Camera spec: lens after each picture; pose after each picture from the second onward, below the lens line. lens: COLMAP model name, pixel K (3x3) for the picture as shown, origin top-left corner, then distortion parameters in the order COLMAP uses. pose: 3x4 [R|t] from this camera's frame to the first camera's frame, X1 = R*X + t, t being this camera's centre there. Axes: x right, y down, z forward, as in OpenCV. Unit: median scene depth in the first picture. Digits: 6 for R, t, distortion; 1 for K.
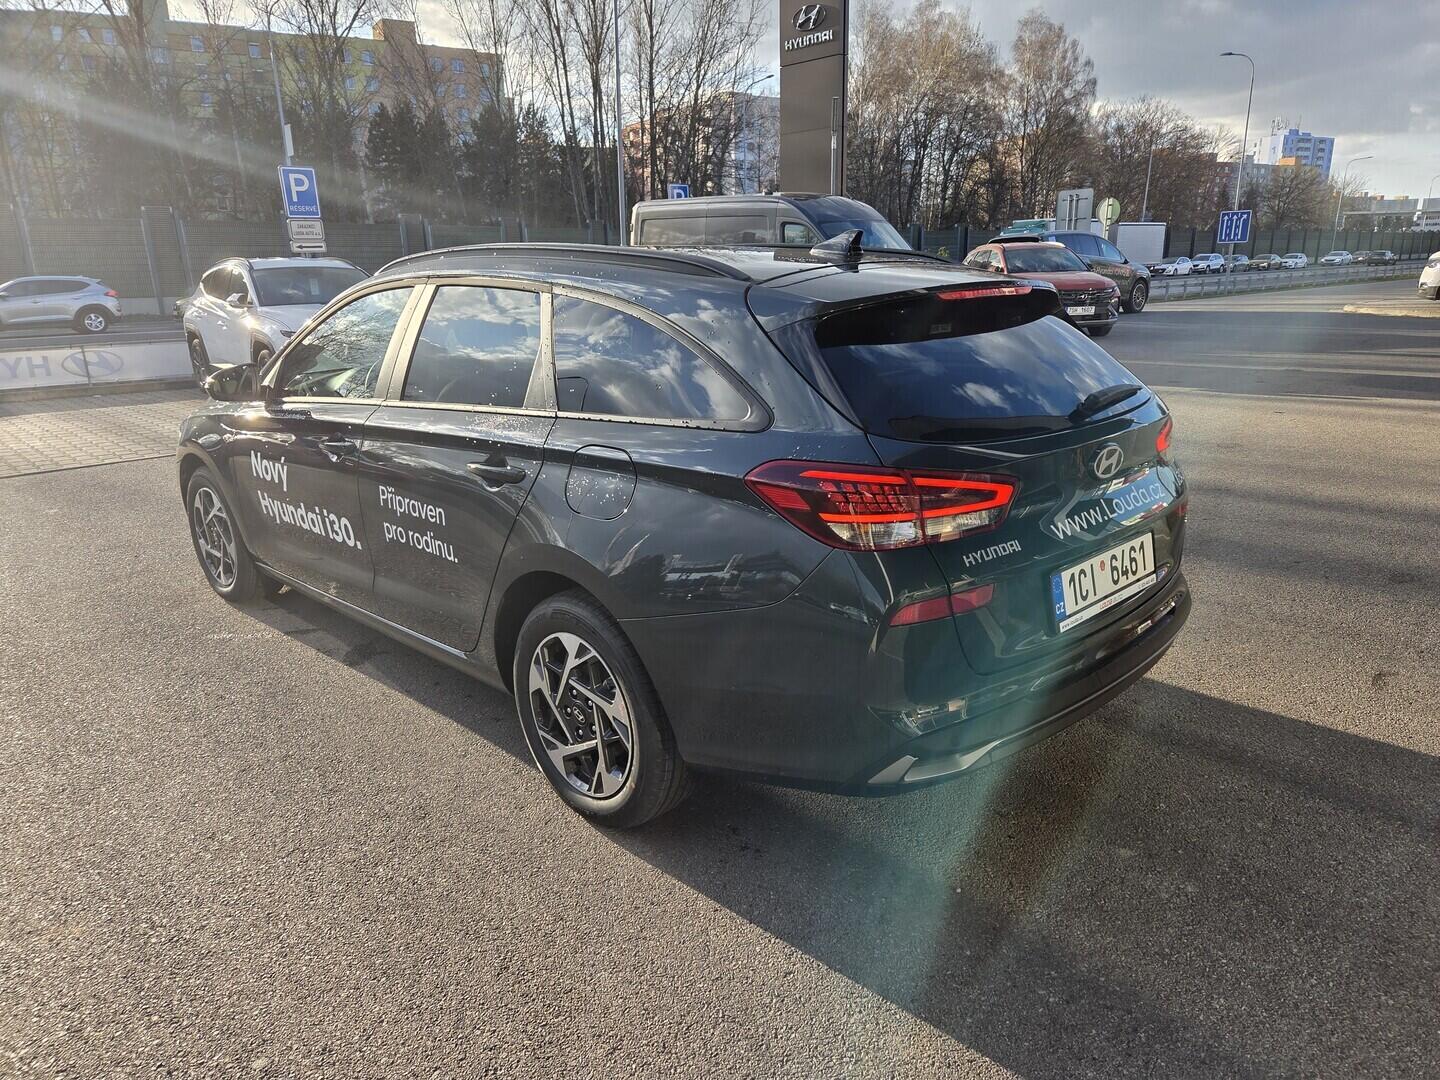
lens RADIAL K [[1001.2, 0, 741.6], [0, 1001.2, 545.1], [0, 0, 1]] dist [0.076835, -0.049074]
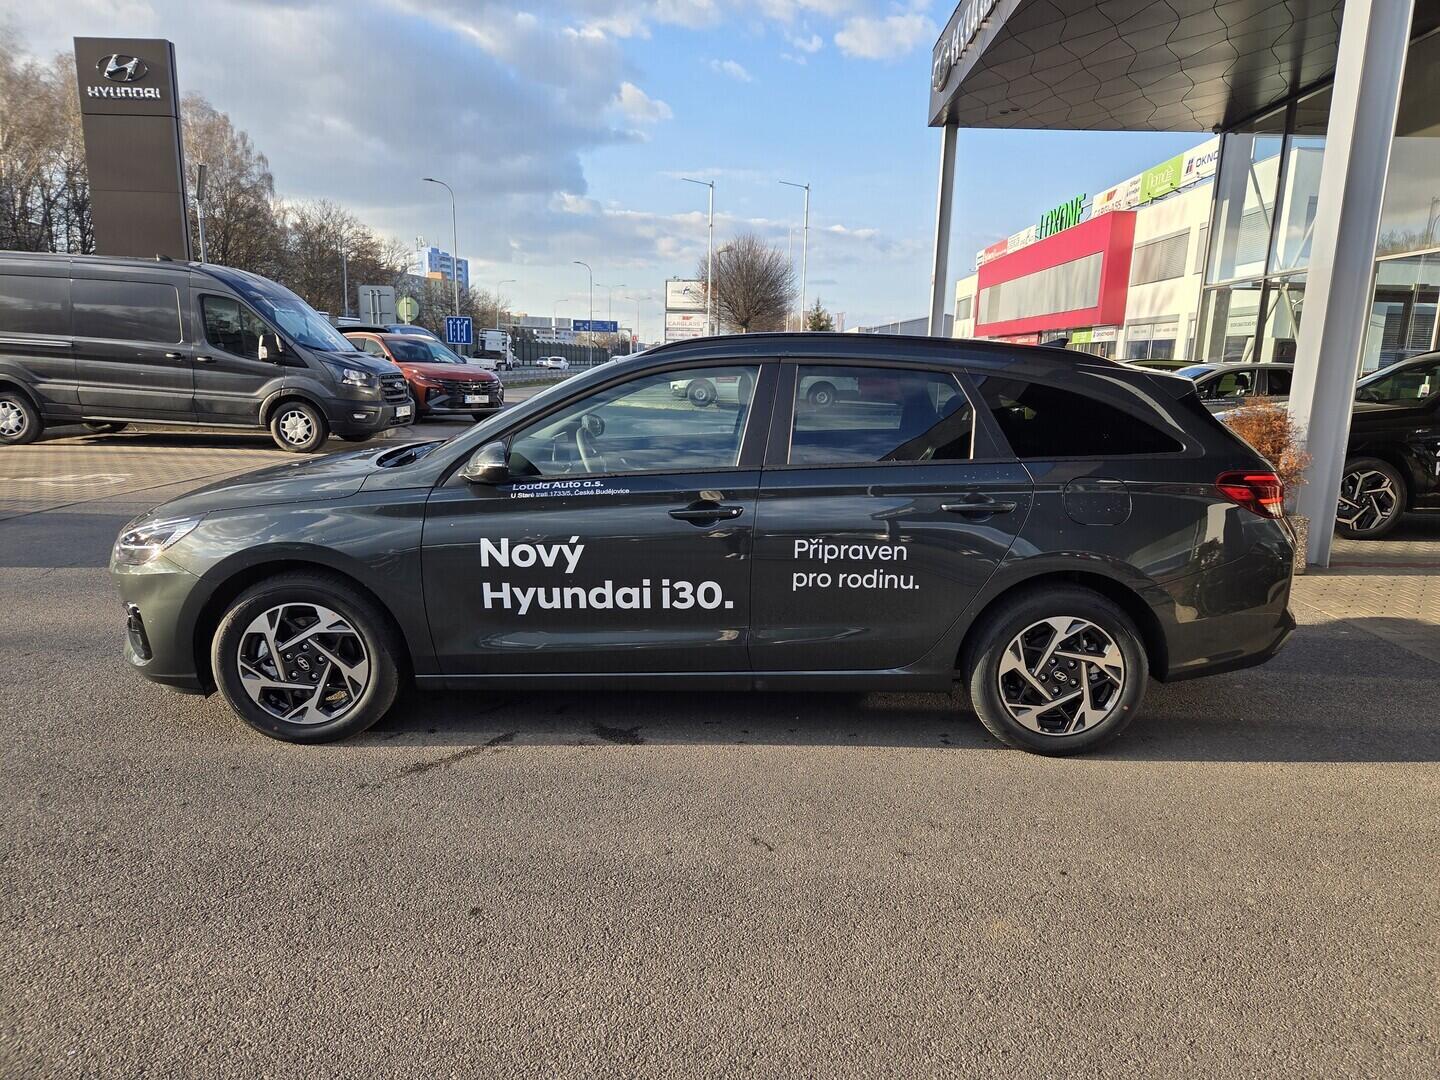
lens RADIAL K [[1001.2, 0, 741.6], [0, 1001.2, 545.1], [0, 0, 1]] dist [0.076835, -0.049074]
pose [[0.688263, -0.098214, 0.718783, -0.636434], [0.160884, 0.986786, -0.019219, -0.022401], [-0.707397, 0.128869, 0.694969, 0.148660]]
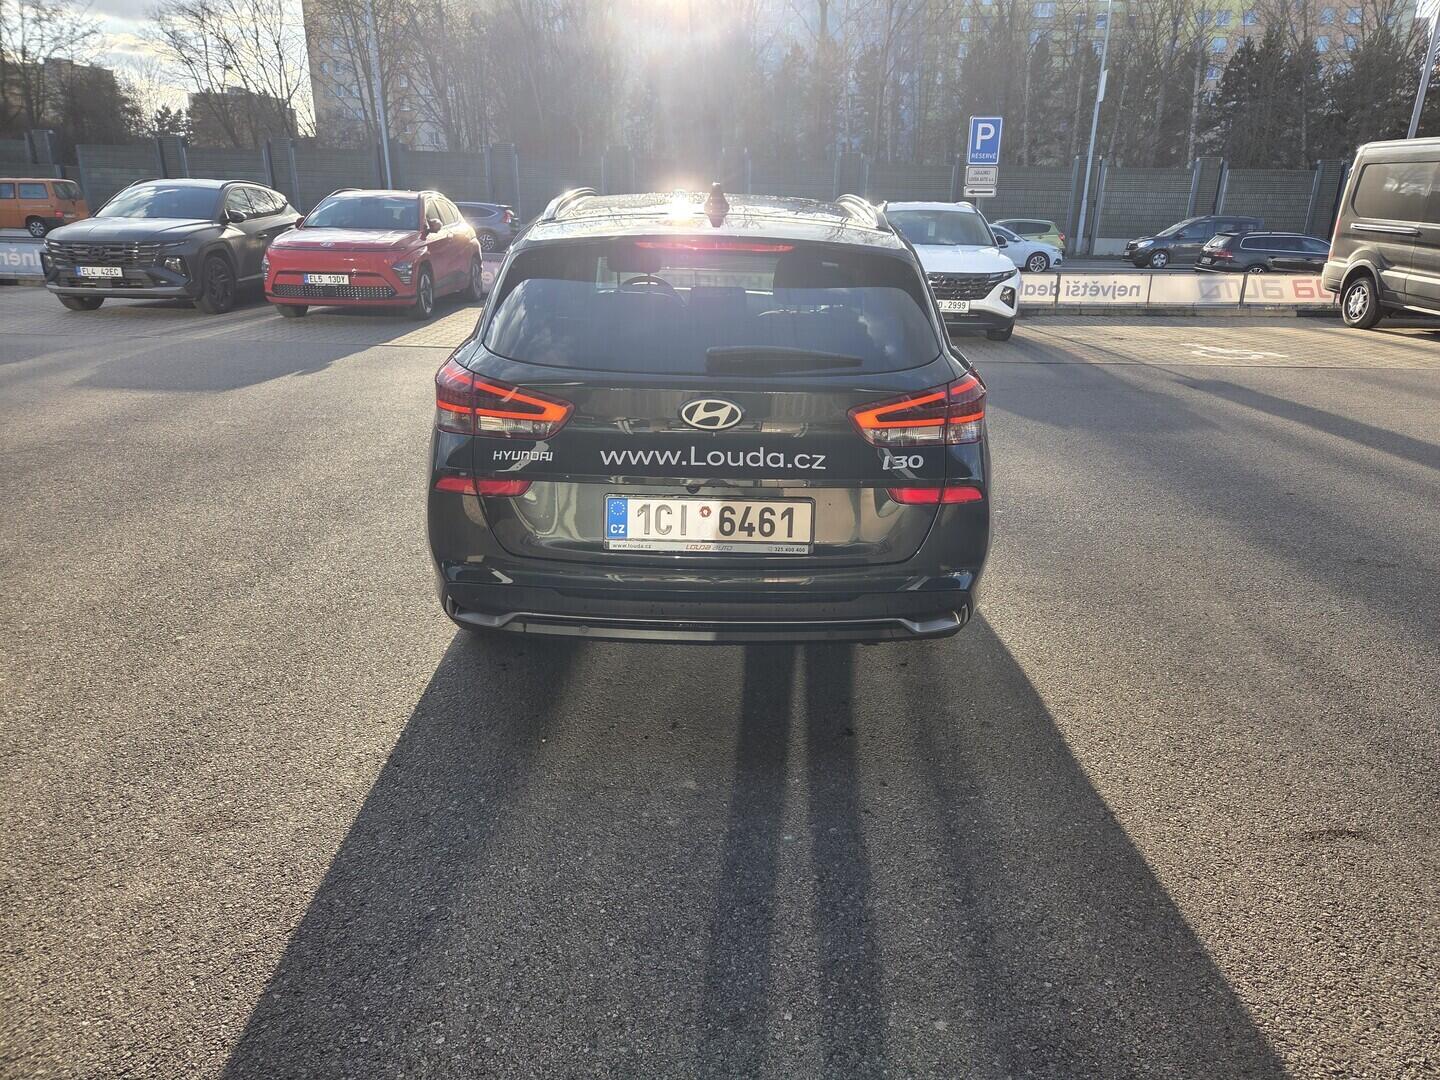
lens RADIAL K [[1001.2, 0, 741.6], [0, 1001.2, 545.1], [0, 0, 1]] dist [0.076835, -0.049074]
pose [[0.708203, 0.262624, -0.655345, 0.229616], [-0.230880, 0.963352, 0.136553, -0.020801], [0.667190, 0.054598, 0.742884, 0.052563]]
